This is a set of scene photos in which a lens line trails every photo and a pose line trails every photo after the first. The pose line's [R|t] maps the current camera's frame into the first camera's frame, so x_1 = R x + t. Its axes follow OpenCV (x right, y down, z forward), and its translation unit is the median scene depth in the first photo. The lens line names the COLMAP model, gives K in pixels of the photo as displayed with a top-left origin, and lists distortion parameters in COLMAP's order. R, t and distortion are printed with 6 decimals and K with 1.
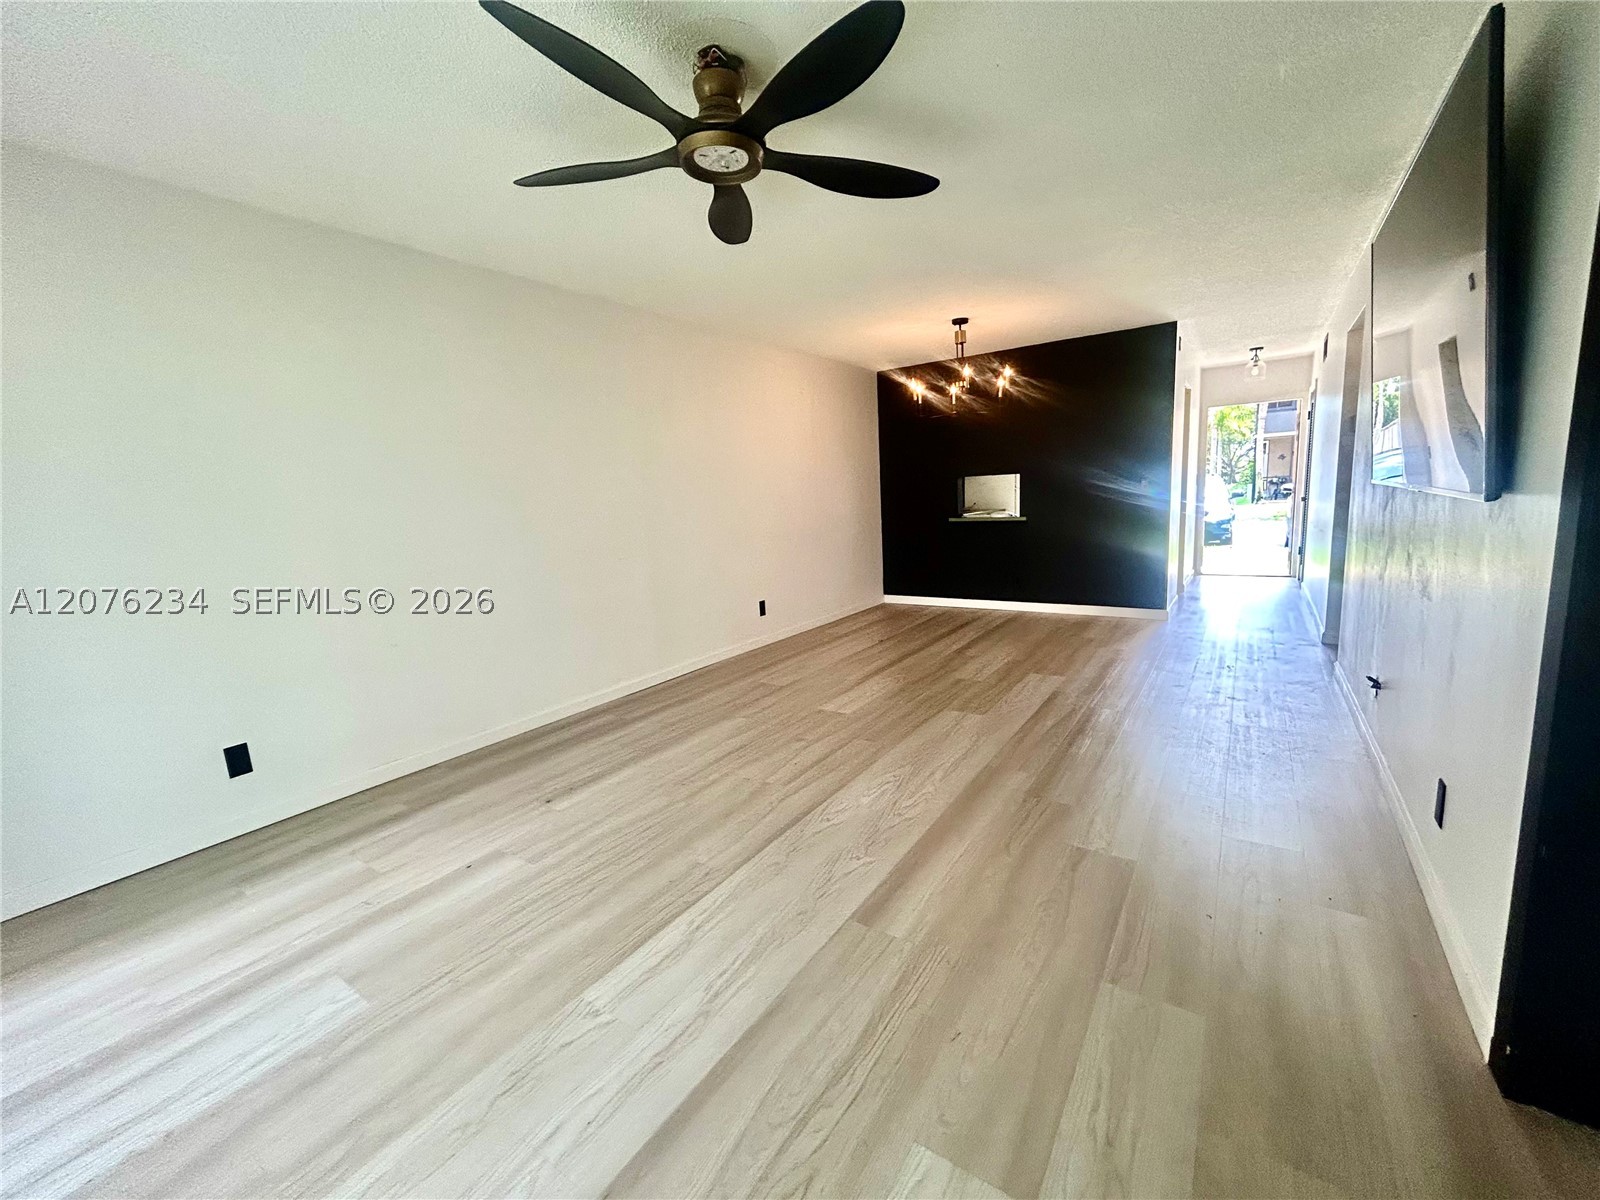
lens RADIAL K [[649.2, 0, 811.9], [0, 649.2, 600.4], [0, 0, 1]] dist [-0.015701, -0.000028]
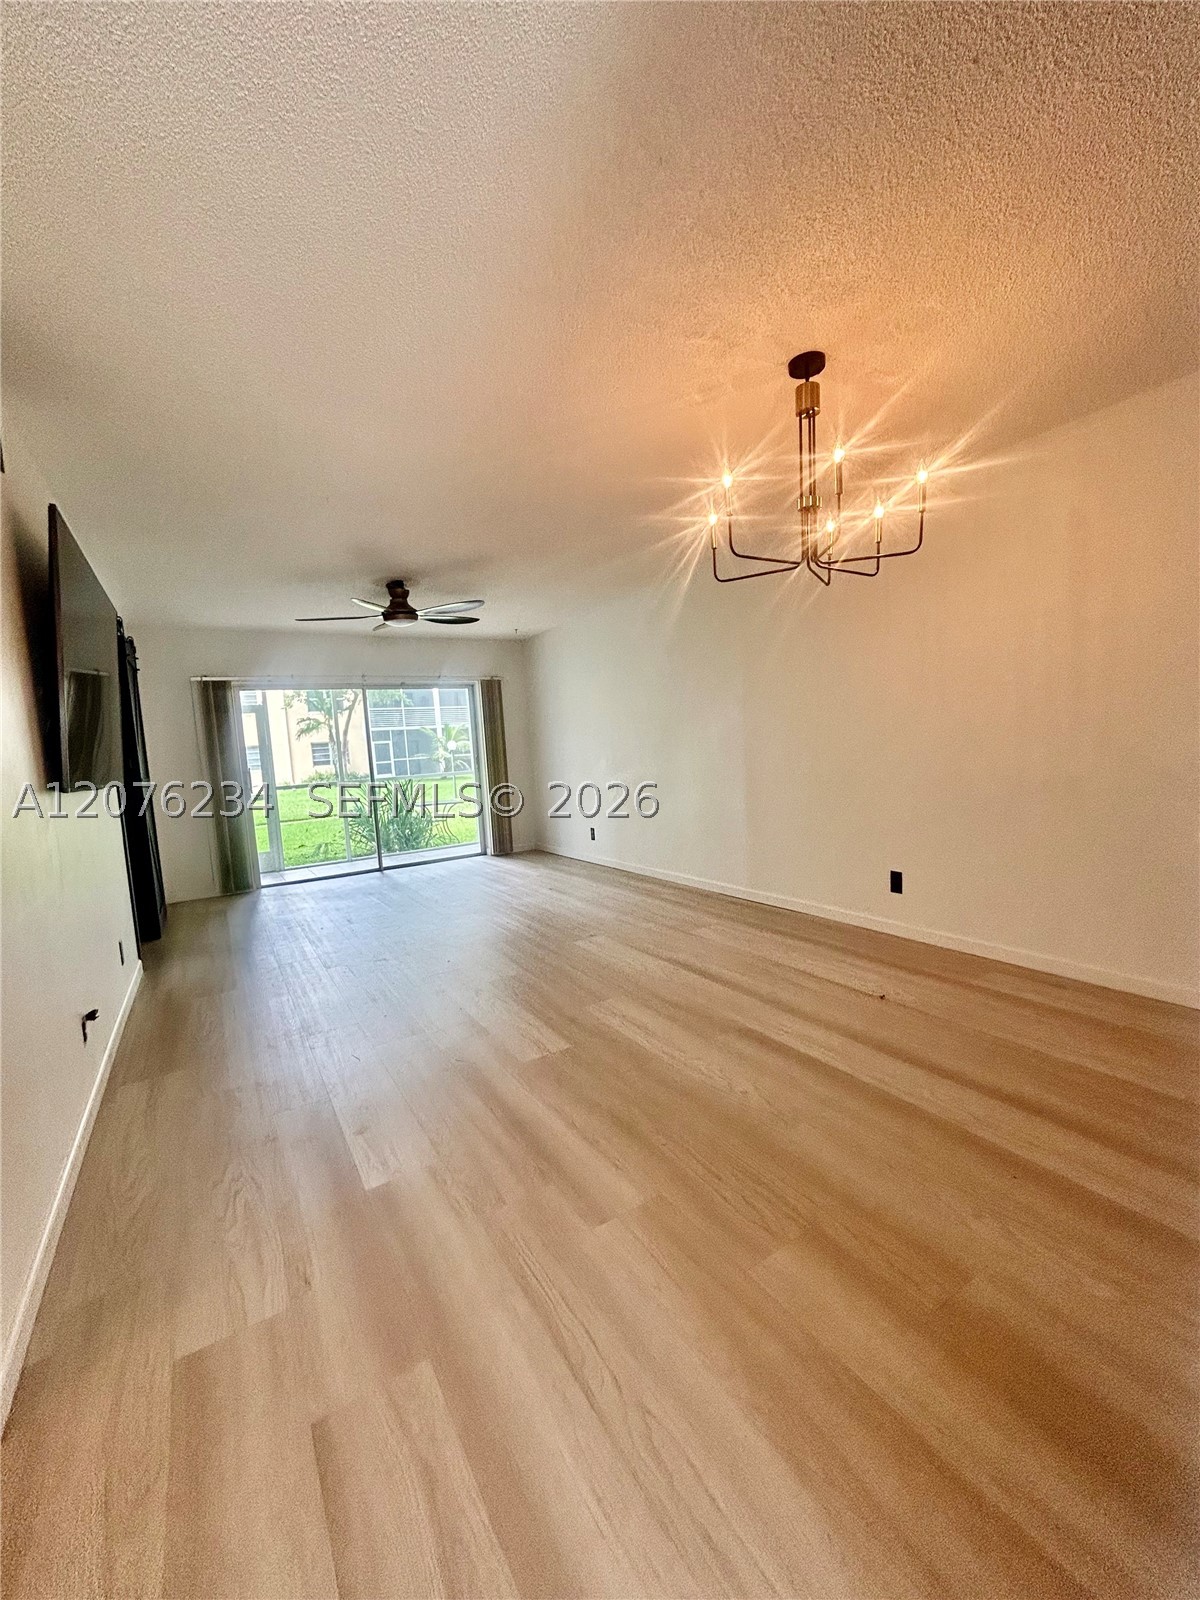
lens RADIAL K [[649.2, 0, 604.1], [0, 649.2, 798.2], [0, 0, 1]] dist [-0.015701, -0.000028]
pose [[-0.416200, 0.166126, -0.893968, 0.885633], [-0.054268, 0.976877, 0.206798, -0.273473], [0.907652, 0.134583, -0.397561, 1.286243]]
